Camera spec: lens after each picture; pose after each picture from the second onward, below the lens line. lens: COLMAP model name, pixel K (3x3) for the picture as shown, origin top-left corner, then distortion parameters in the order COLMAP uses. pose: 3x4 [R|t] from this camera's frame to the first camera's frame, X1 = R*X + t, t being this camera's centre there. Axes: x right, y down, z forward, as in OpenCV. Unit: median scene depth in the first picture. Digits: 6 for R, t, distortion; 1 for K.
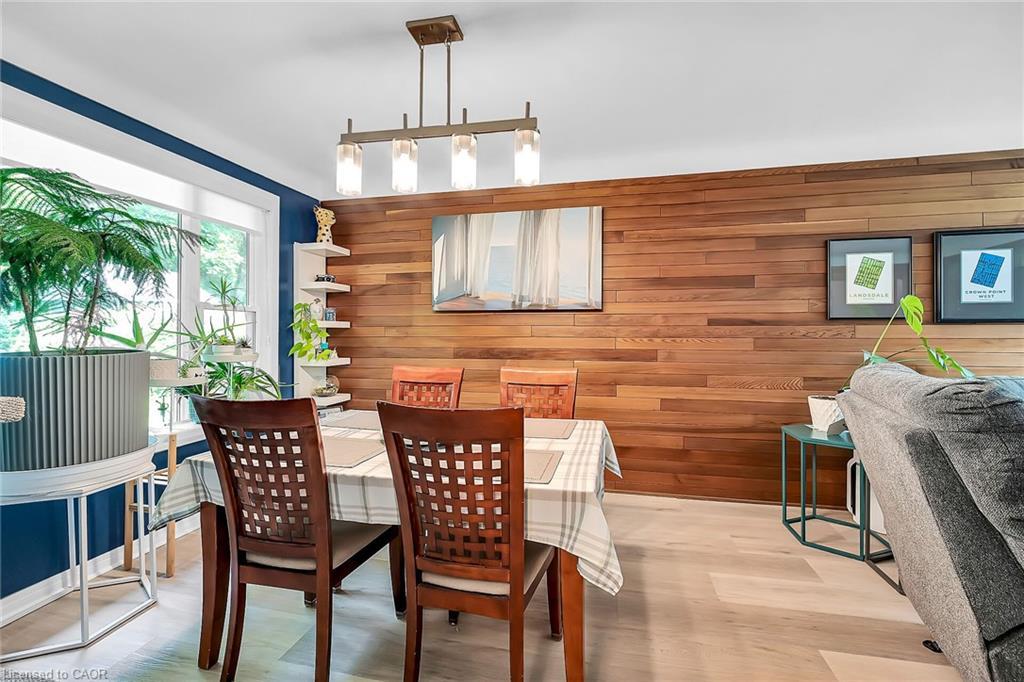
lens RADIAL K [[399.0, 0, 519.0], [0, 399.0, 334.3], [0, 0, 1]] dist [0.000268, 0.000099]
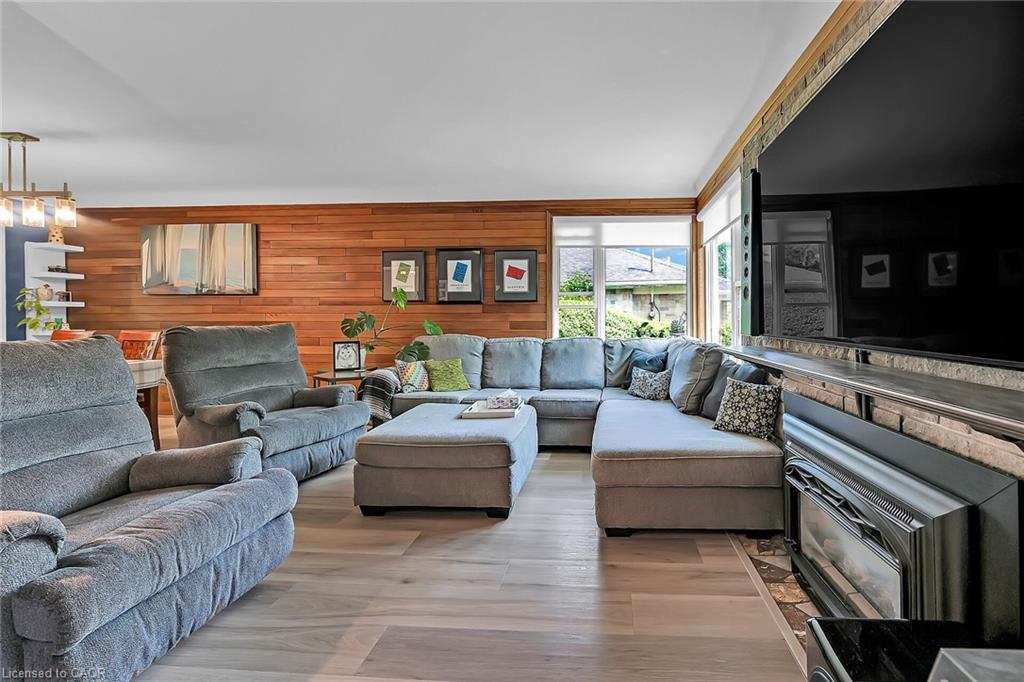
lens RADIAL K [[425.7, 0, 569.9], [0, 425.7, 325.7], [0, 0, 1]] dist [-0.003982, -0.000400]
pose [[0.991132, -0.003920, 0.132826, 1.094808], [0.001264, 0.999798, 0.020074, 0.022620], [-0.132878, -0.019728, 0.990936, -0.664718]]
